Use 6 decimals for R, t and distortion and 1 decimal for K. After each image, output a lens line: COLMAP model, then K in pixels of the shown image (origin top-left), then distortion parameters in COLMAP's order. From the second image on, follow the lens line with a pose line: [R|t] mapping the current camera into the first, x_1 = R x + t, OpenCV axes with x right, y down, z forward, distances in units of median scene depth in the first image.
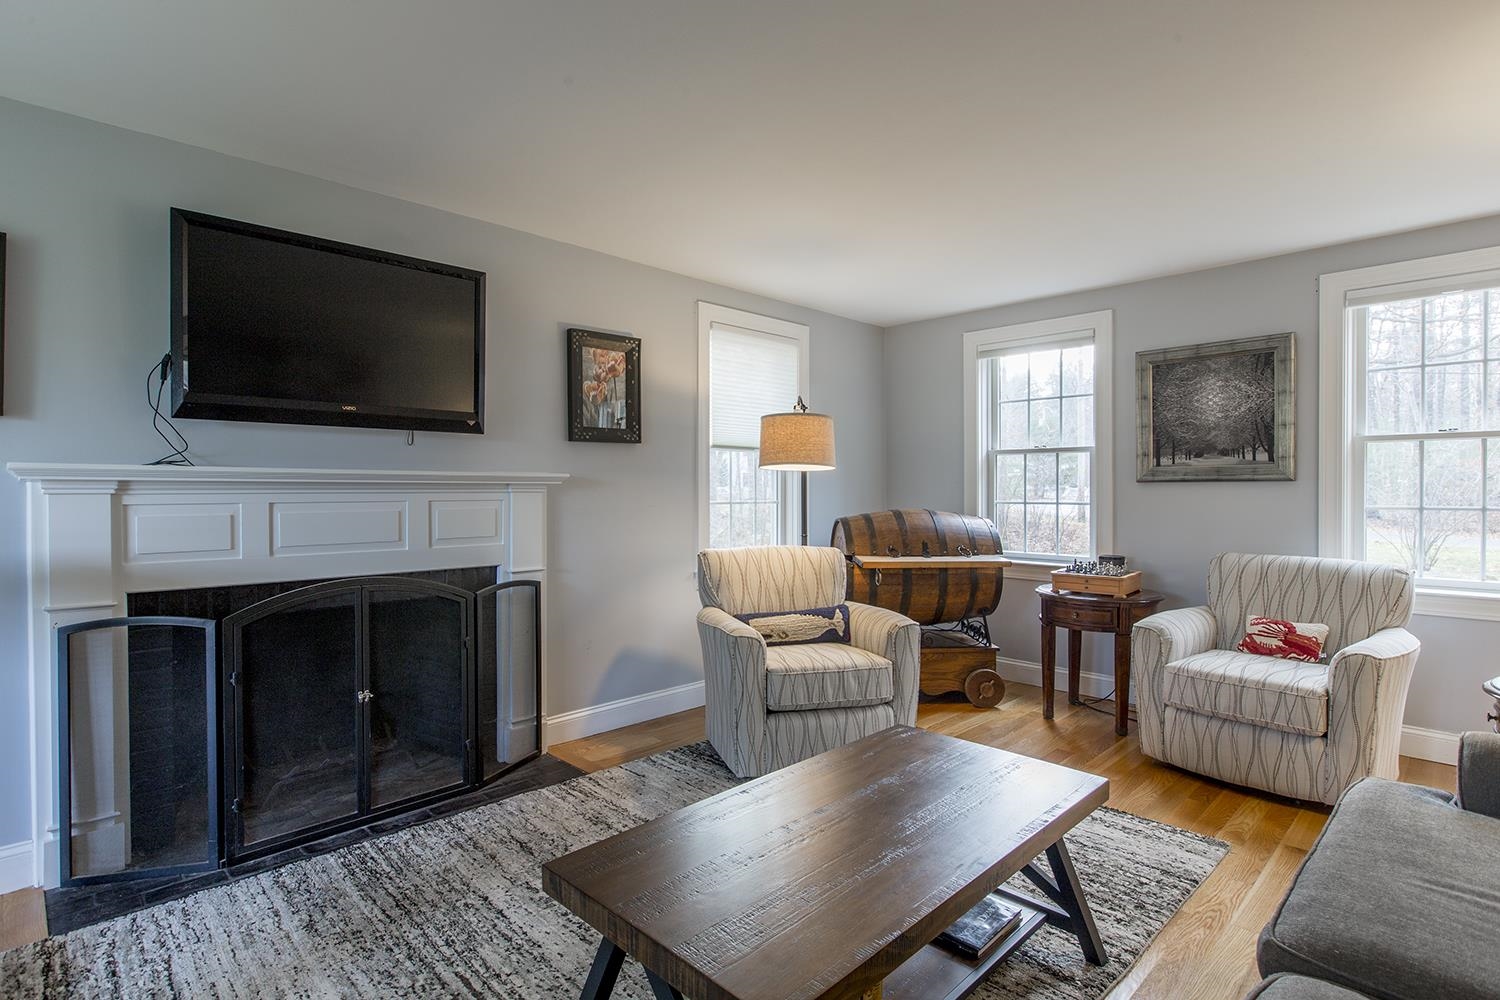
lens RADIAL K [[751.7, 0, 775.3], [0, 751.7, 492.7], [0, 0, 1]] dist [-0.001066, 0.000023]
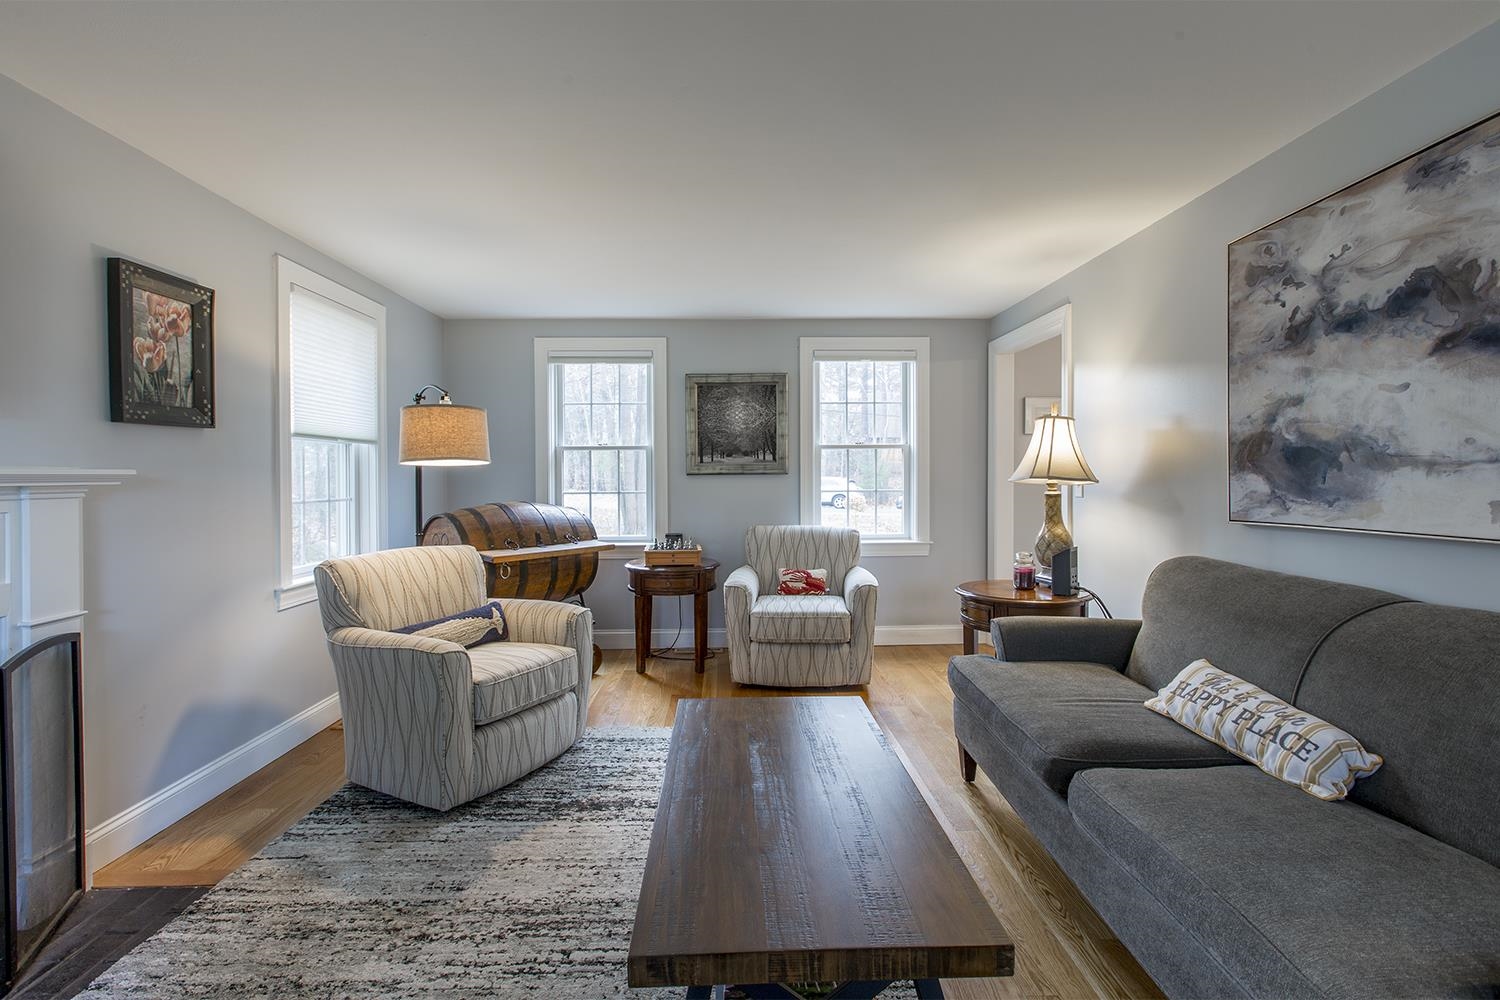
lens RADIAL K [[656.3, 0, 755.3], [0, 656.3, 477.8], [0, 0, 1]] dist [0.001397, -0.000447]
pose [[0.696444, -0.008431, 0.717561, -0.284878], [0.010151, 0.999947, 0.001897, -0.012071], [-0.717539, 0.005962, 0.696493, 0.155251]]
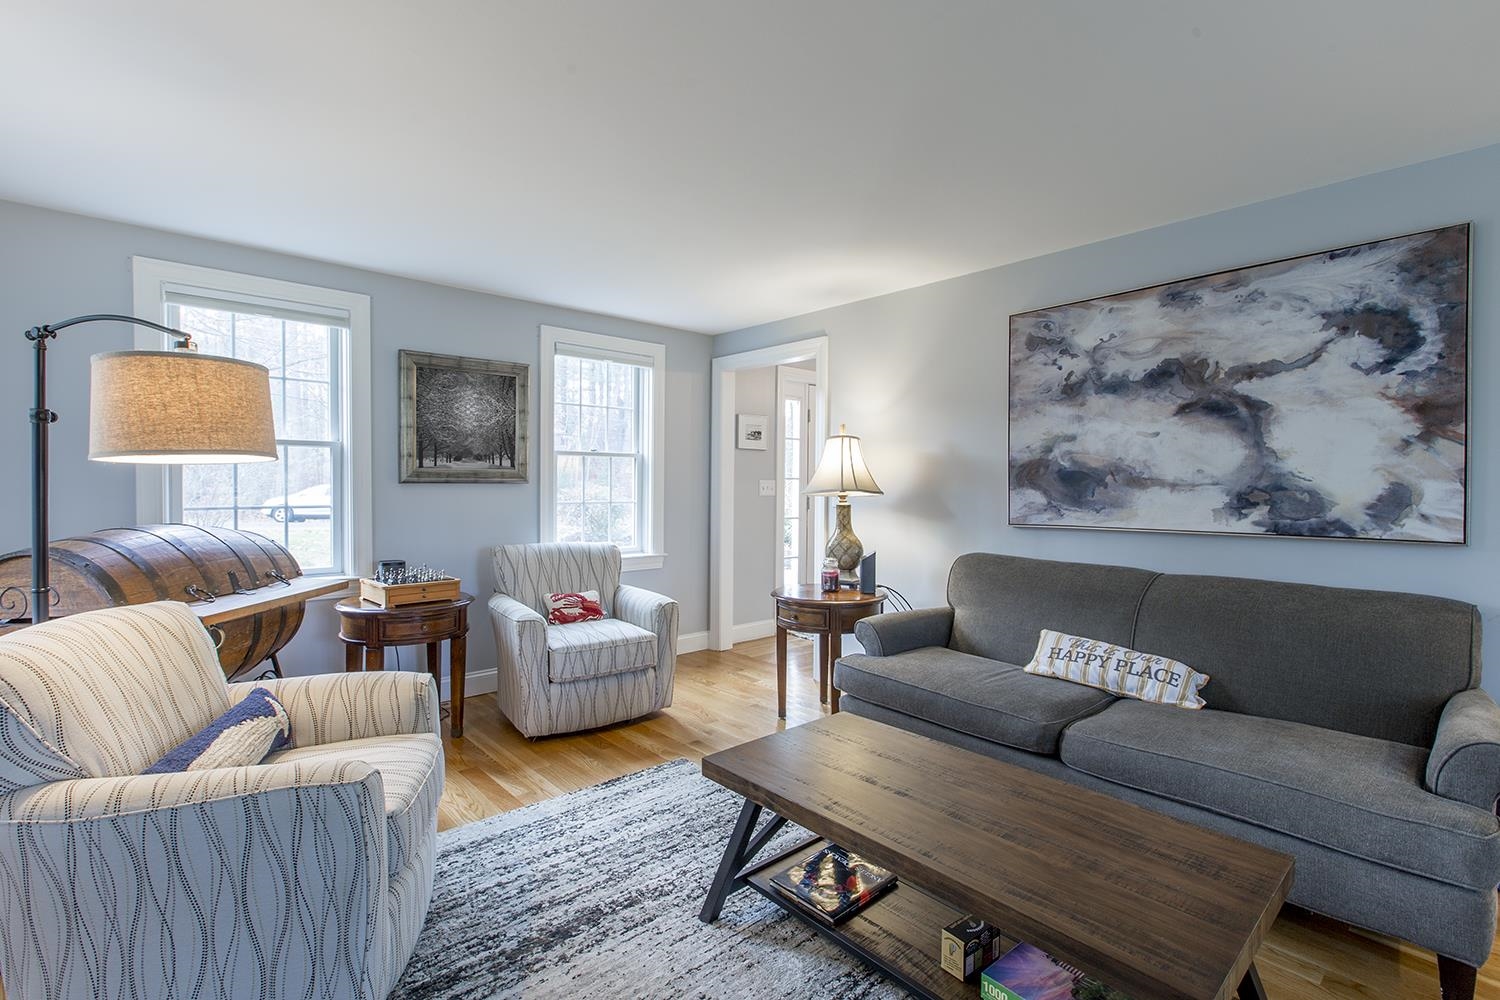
lens RADIAL K [[669.4, 0, 741.8], [0, 669.4, 495.7], [0, 0, 1]] dist [-0.000191, 0.000041]
pose [[0.088686, -0.017382, 0.995908, -0.404107], [-0.002516, 0.999841, 0.017674, -0.016397], [-0.996056, -0.004073, 0.088628, 0.562846]]
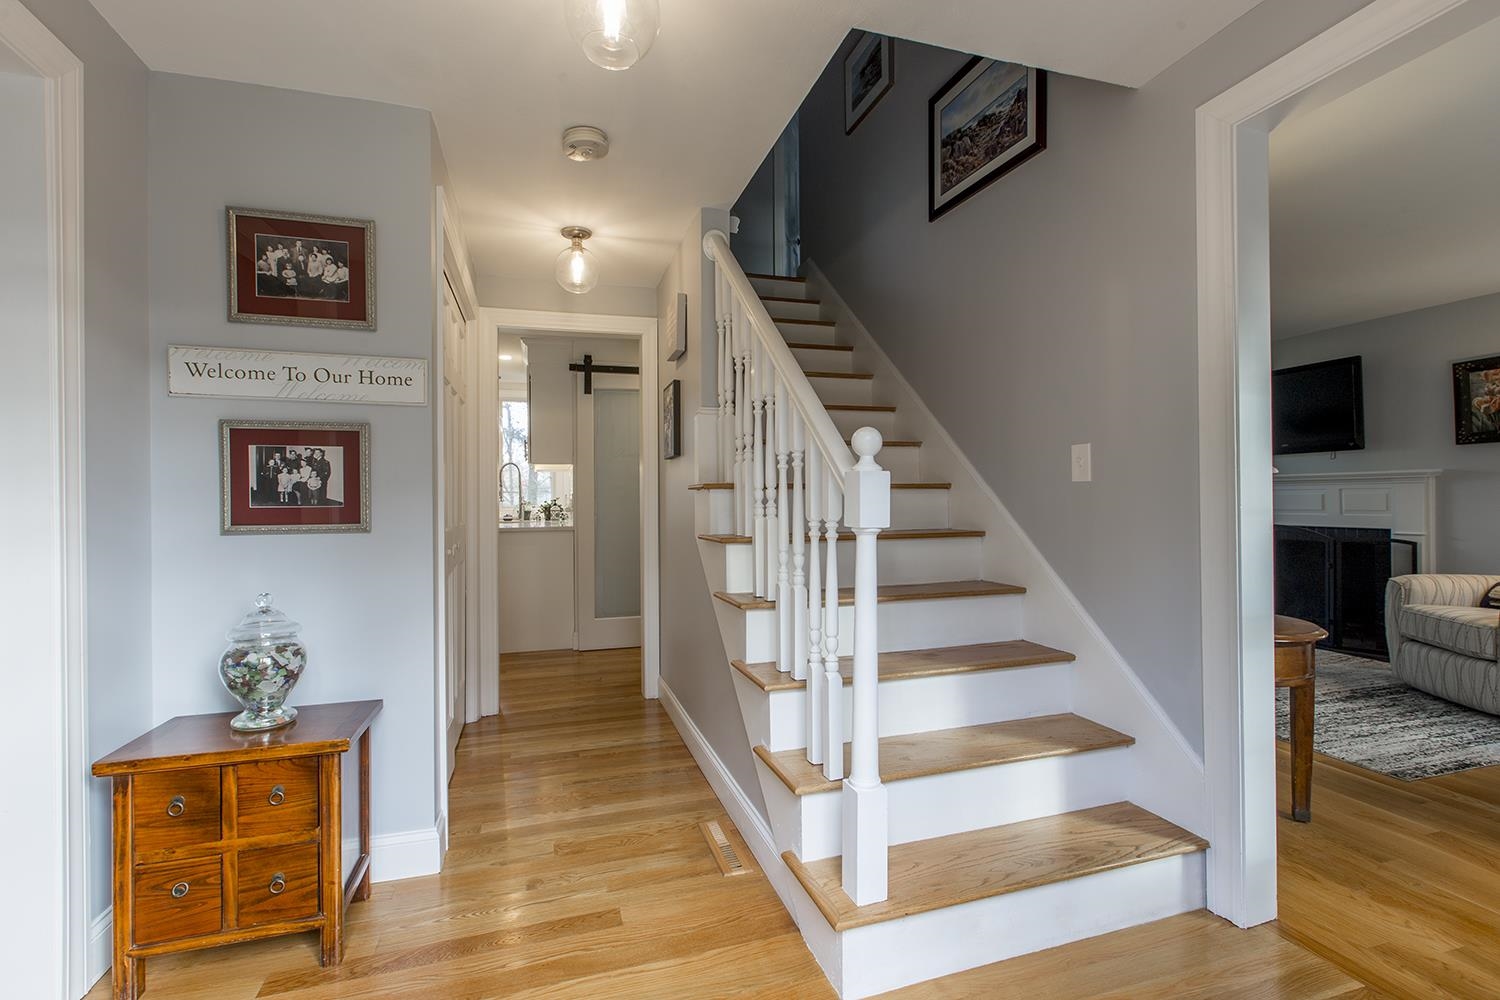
lens RADIAL K [[669.4, 0, 741.8], [0, 669.4, 495.7], [0, 0, 1]] dist [-0.000191, 0.000041]
pose [[-0.485134, -0.001722, -0.874438, 1.383456], [0.003527, 0.999986, -0.003926, 0.024025], [0.874433, -0.004989, -0.485121, 0.427681]]
